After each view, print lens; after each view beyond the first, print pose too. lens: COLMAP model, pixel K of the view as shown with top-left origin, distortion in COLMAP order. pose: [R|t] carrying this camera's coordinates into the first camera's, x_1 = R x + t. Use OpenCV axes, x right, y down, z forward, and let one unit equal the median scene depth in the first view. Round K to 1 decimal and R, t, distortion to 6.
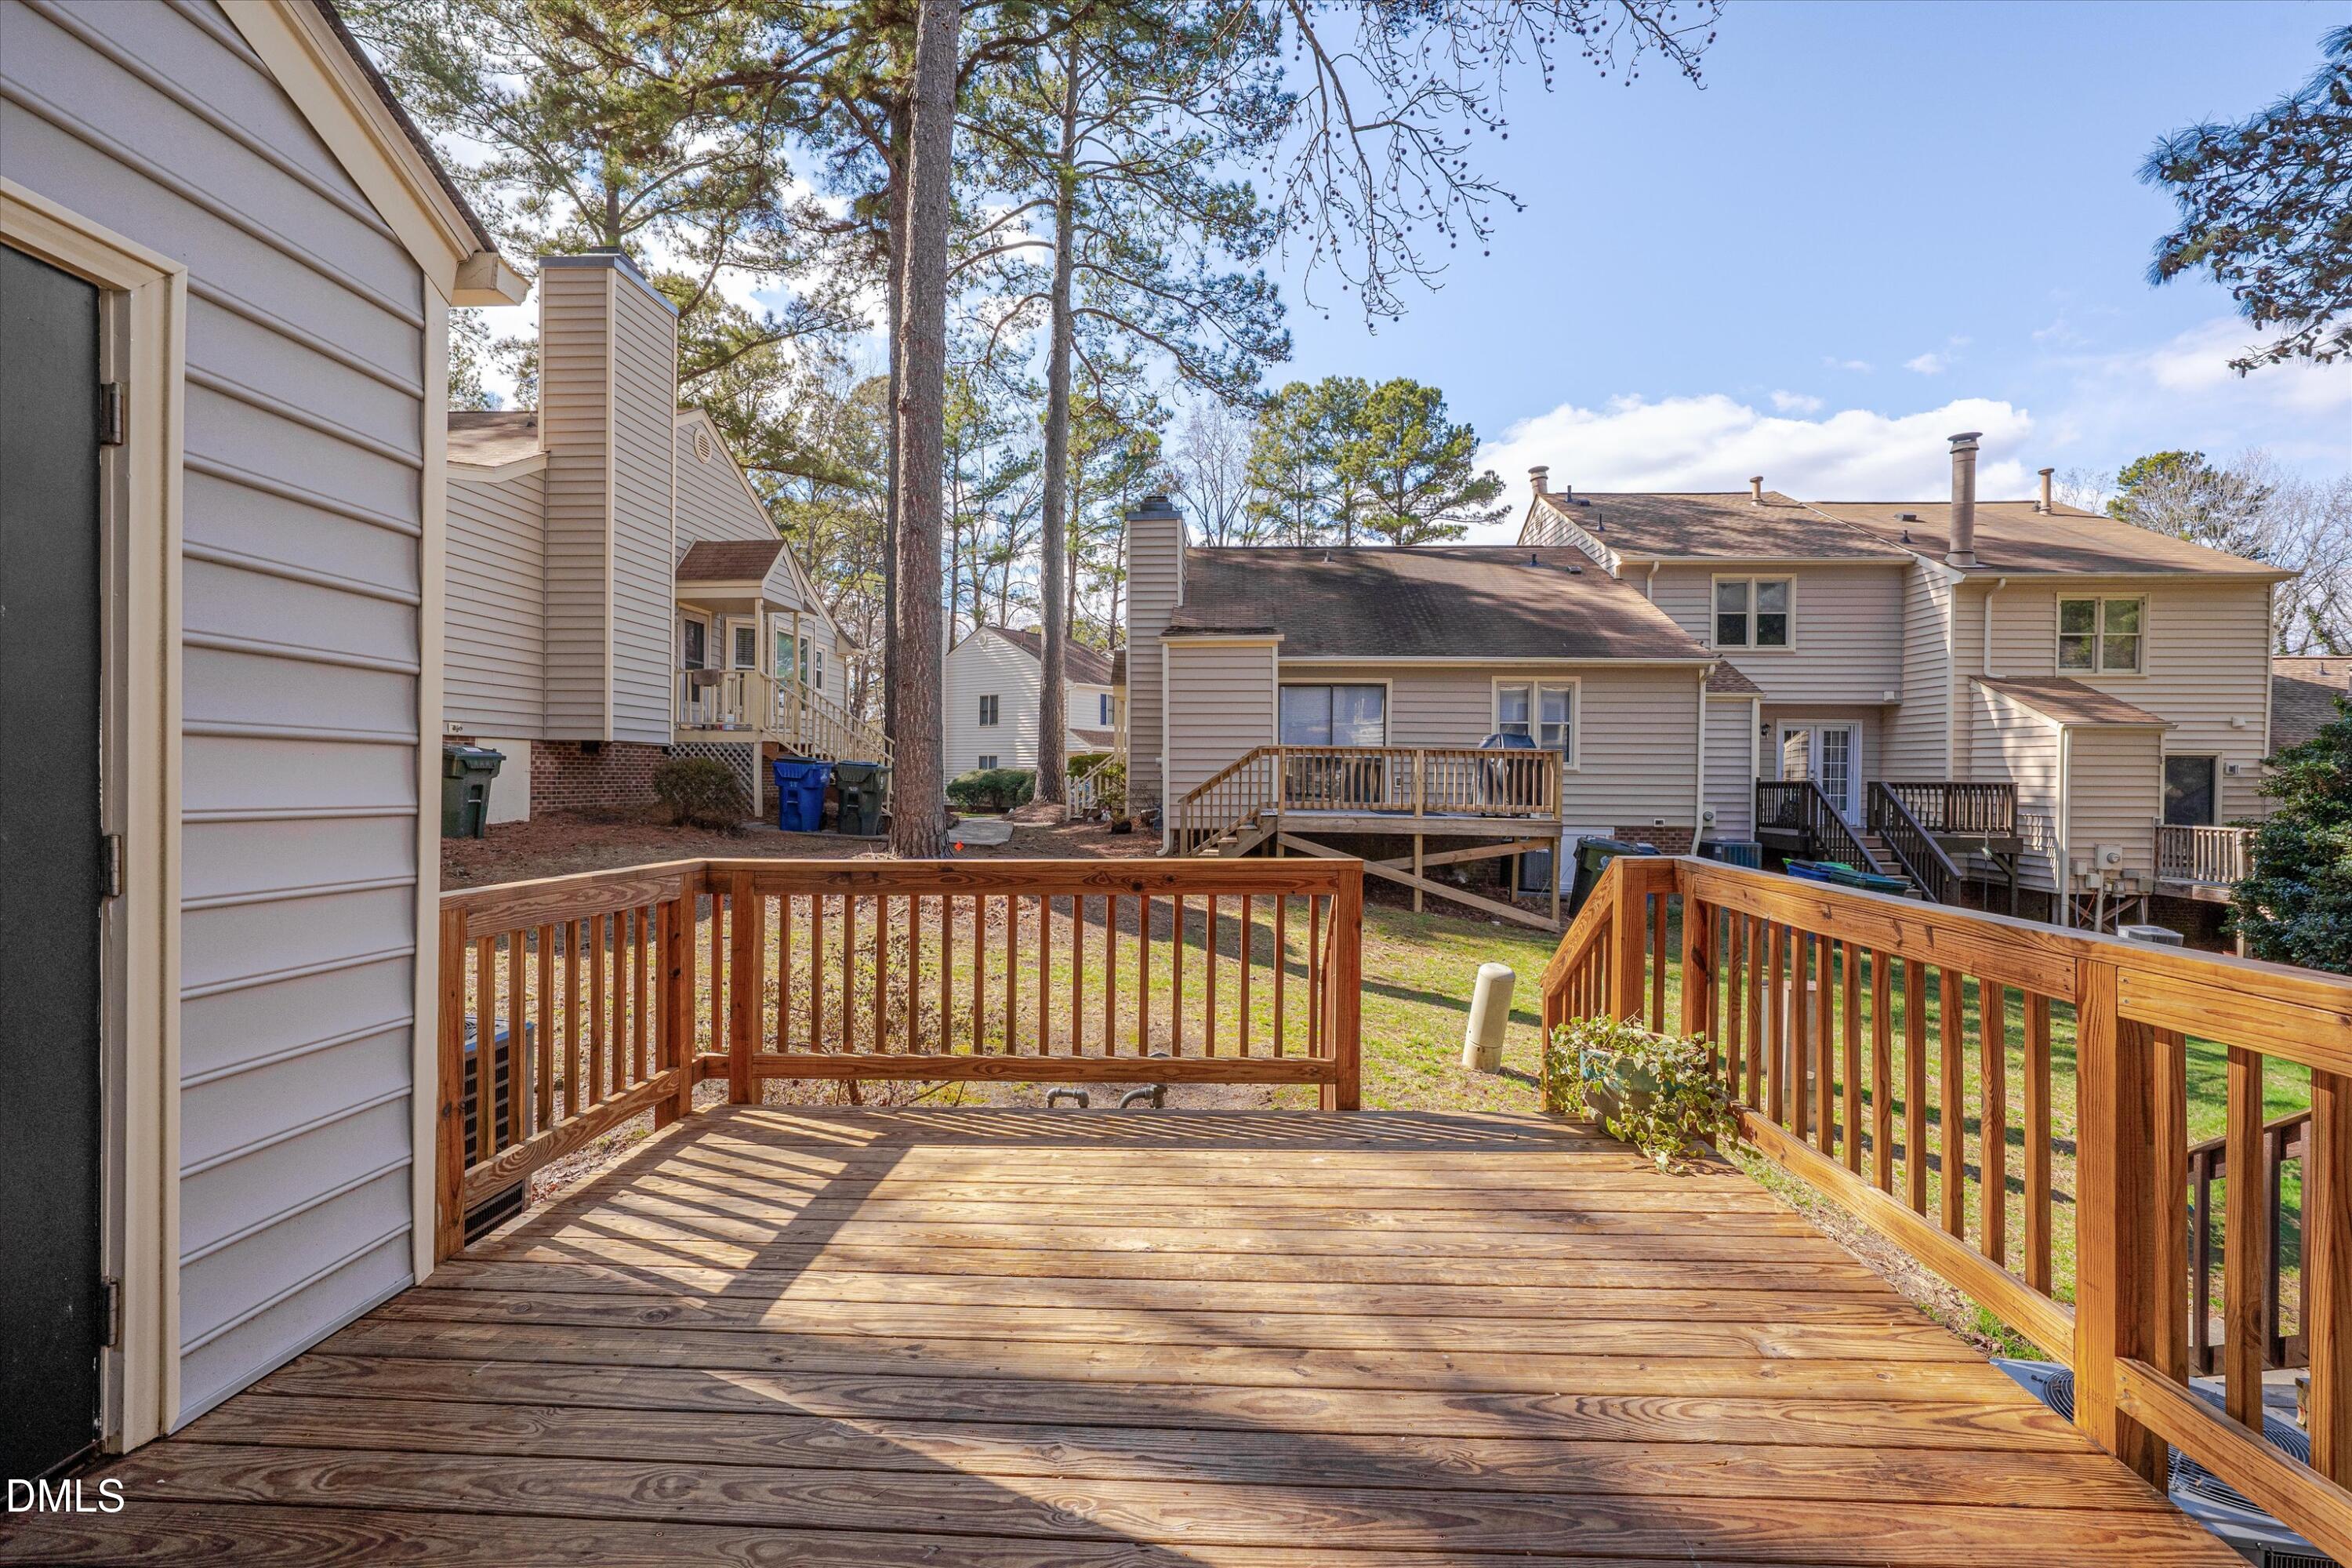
lens RADIAL K [[1032.2, 0, 1171.3], [0, 1032.2, 794.7], [0, 0, 1]] dist [-0.003994, 0.000098]
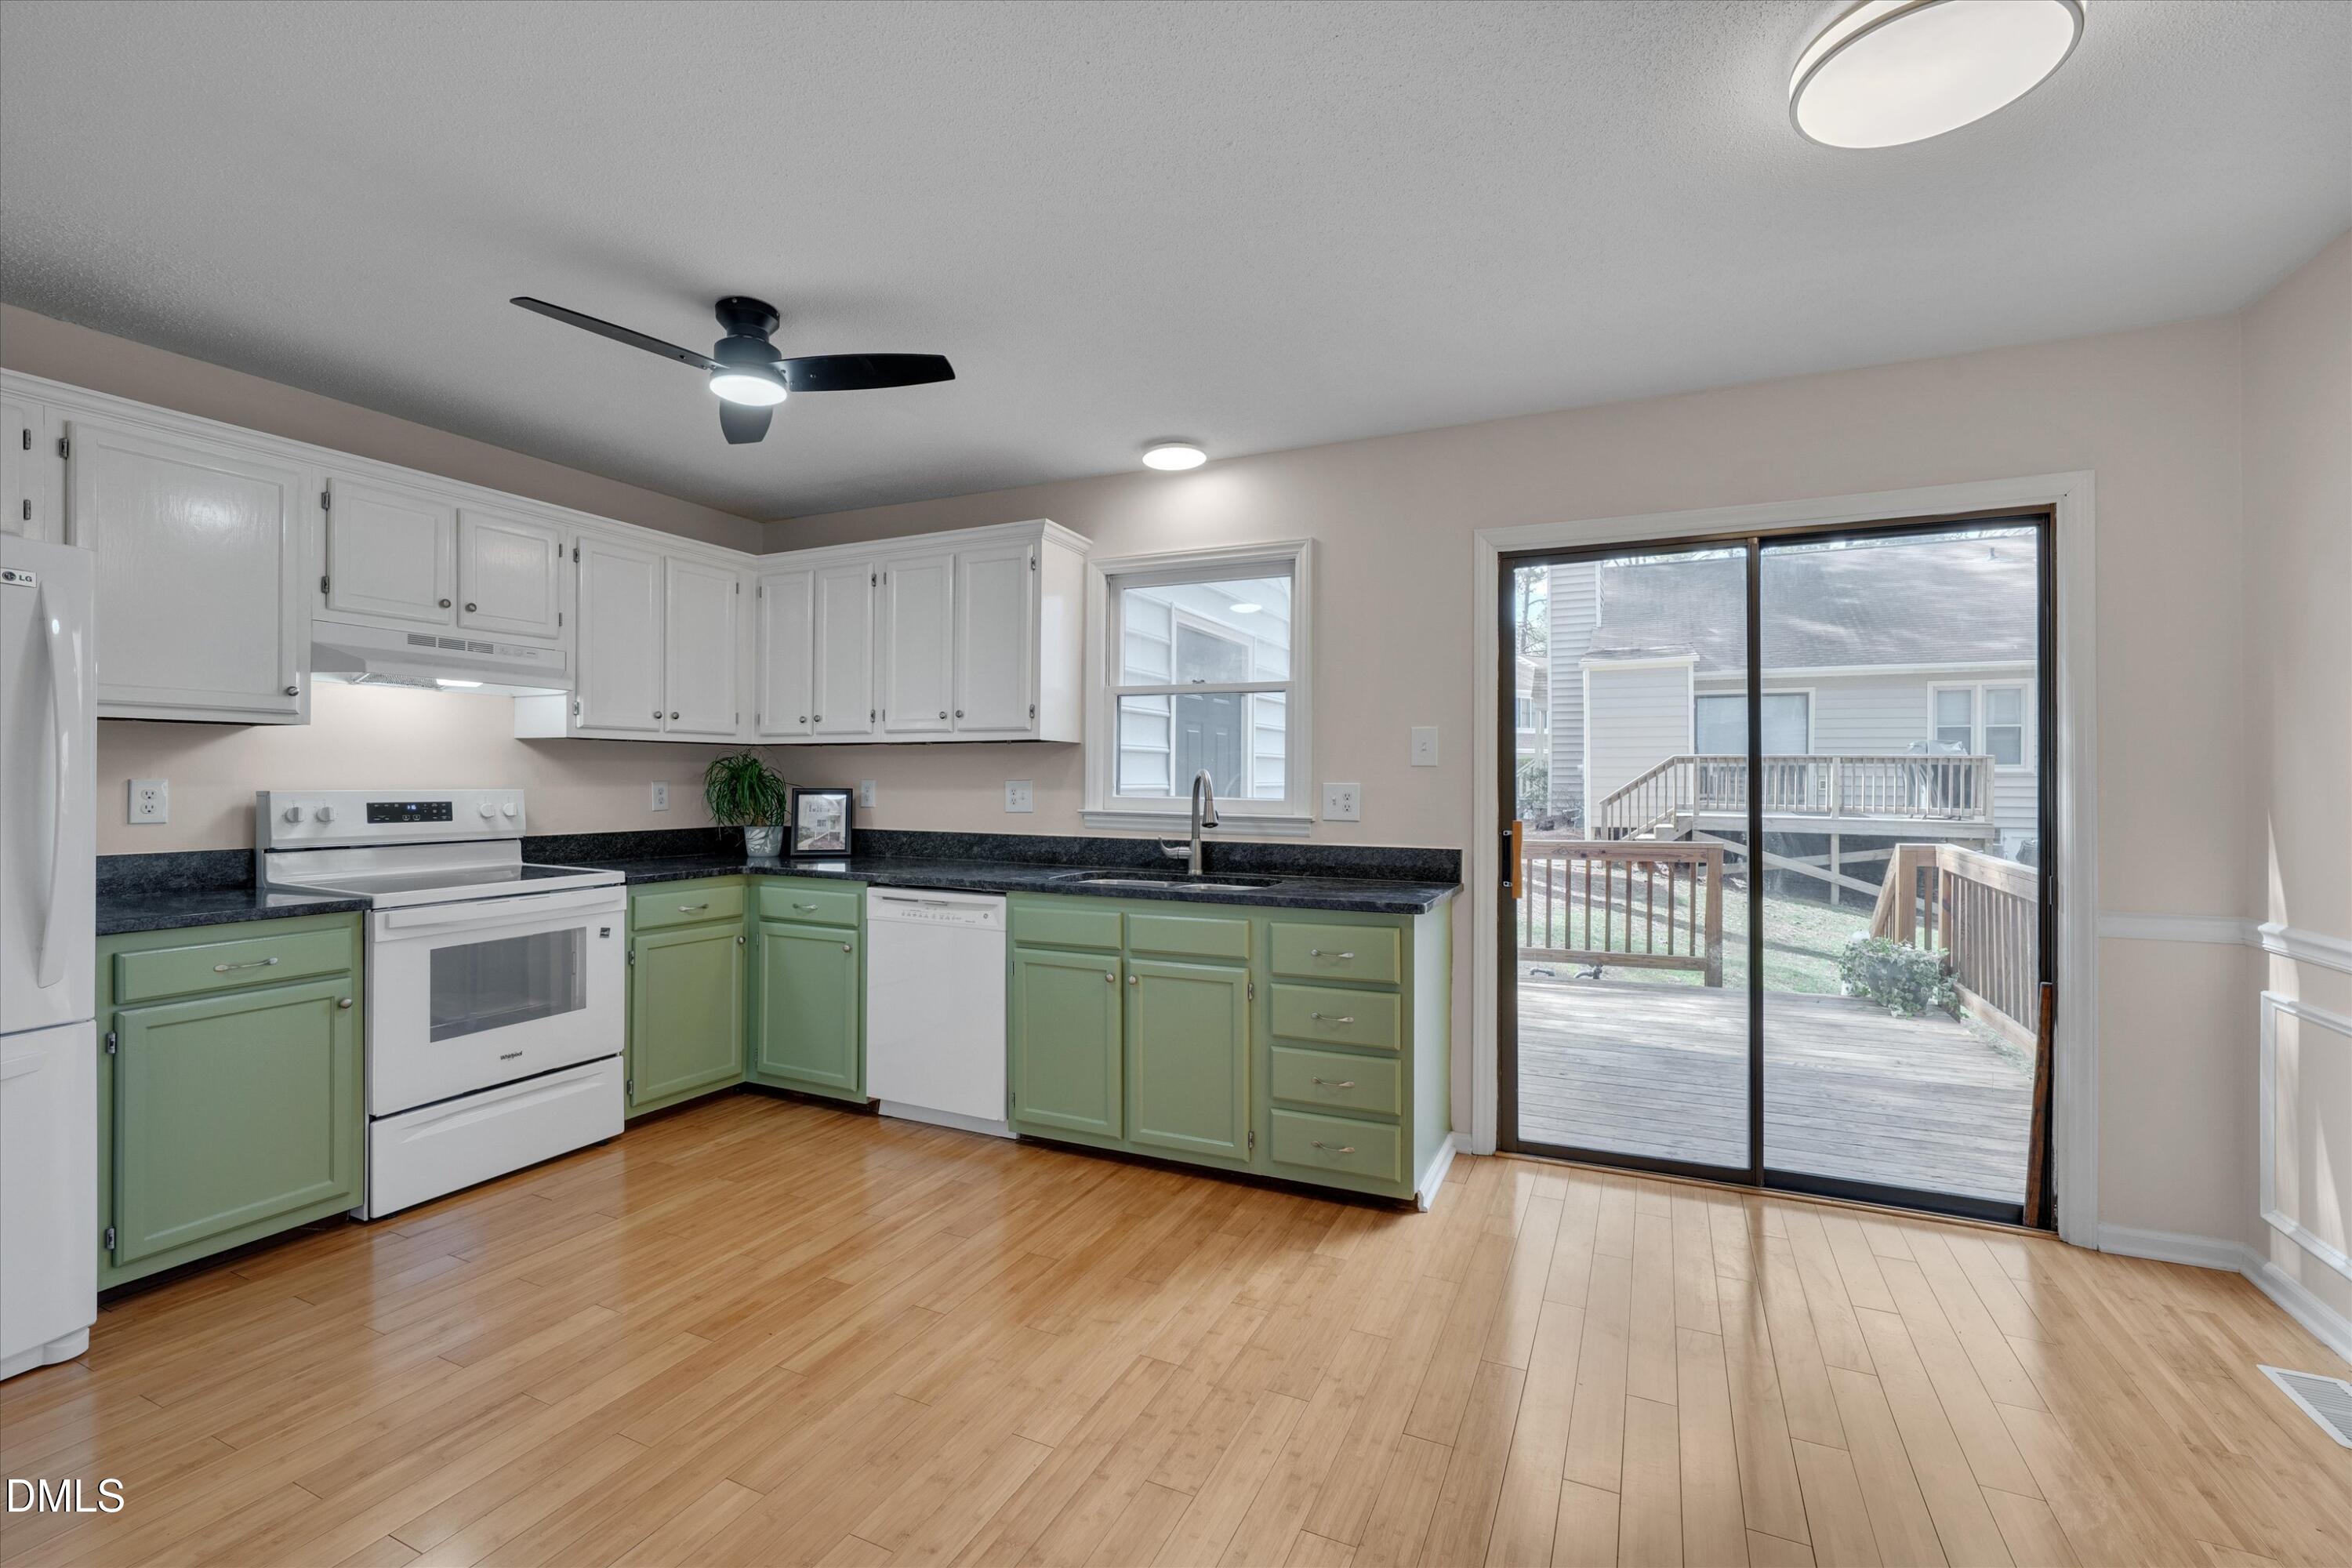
lens RADIAL K [[1019.4, 0, 1180.3], [0, 1019.4, 781.6], [0, 0, 1]] dist [-0.001042, 0.000641]
pose [[0.929498, -0.003672, -0.368808, -0.008289], [-0.000275, 0.999943, -0.010650, -0.005665], [0.368826, 0.010000, 0.929445, -0.249019]]
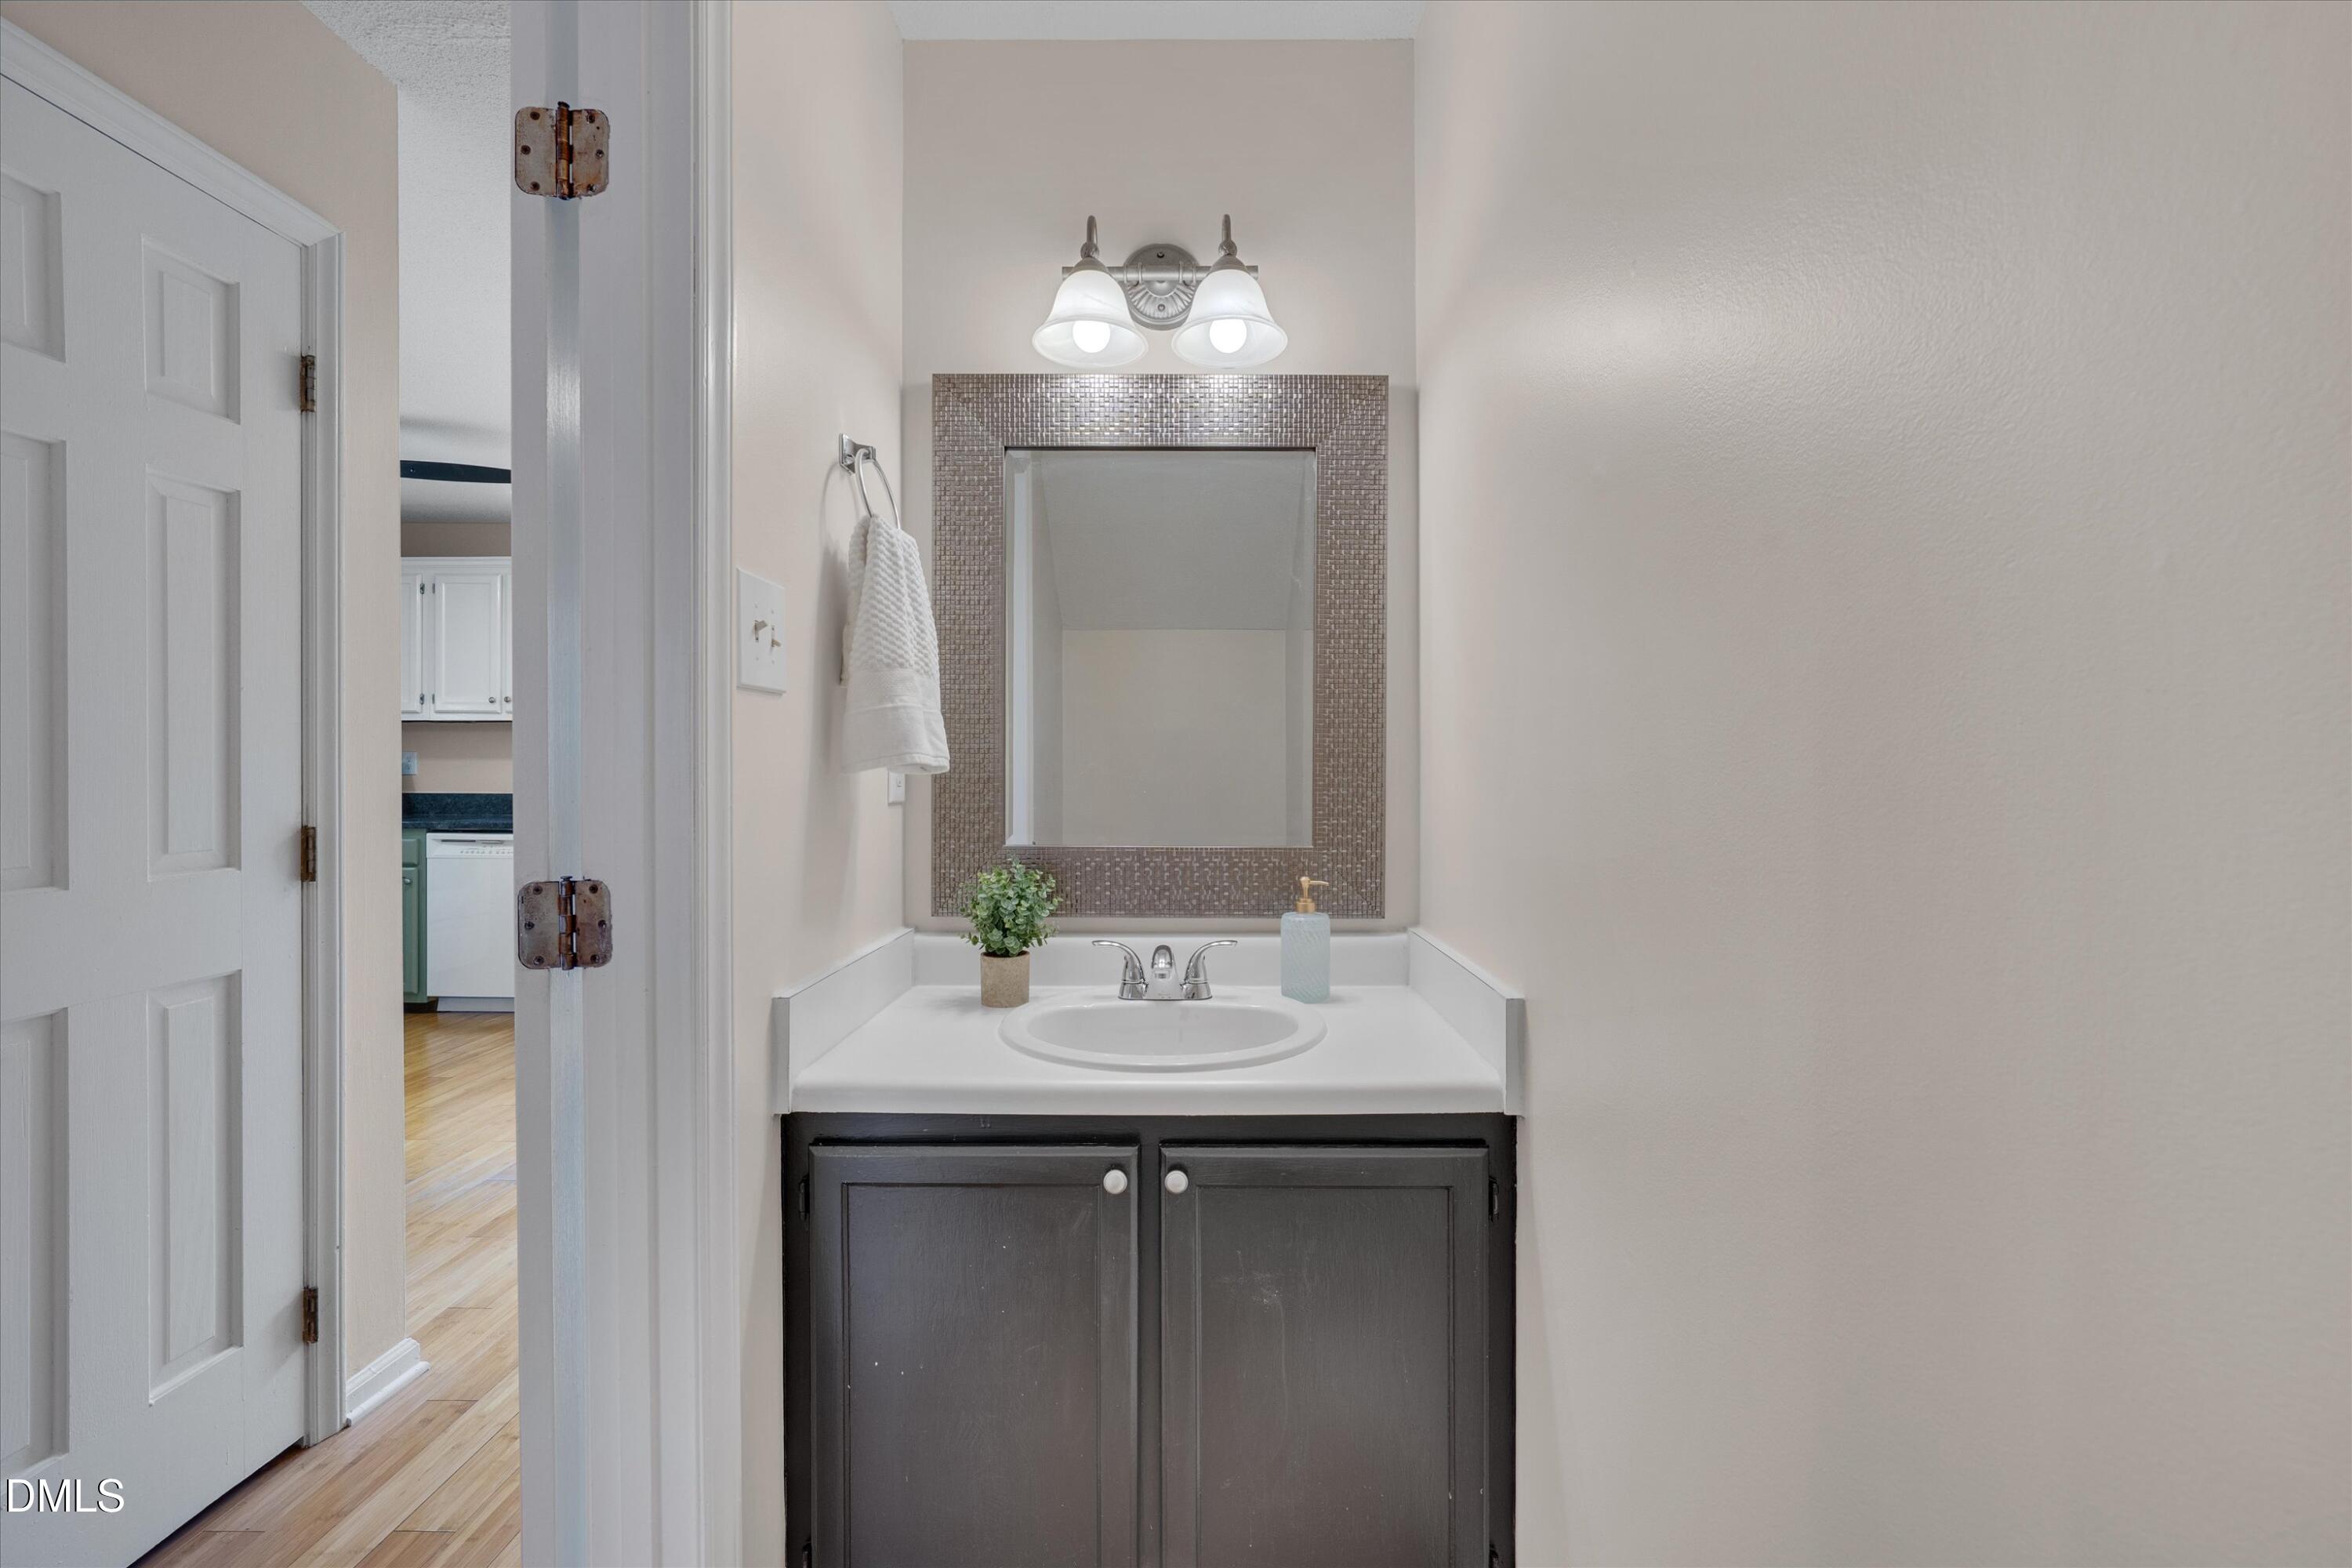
lens RADIAL K [[1050.8, 0, 1181.8], [0, 1050.8, 778.2], [0, 0, 1]] dist [-0.000406, 0.000043]
pose [[0.999224, -0.004898, 0.039094, 0.056226], [0.005028, 0.999982, -0.003215, 0.003074], [-0.039078, 0.003409, 0.999230, -0.392376]]
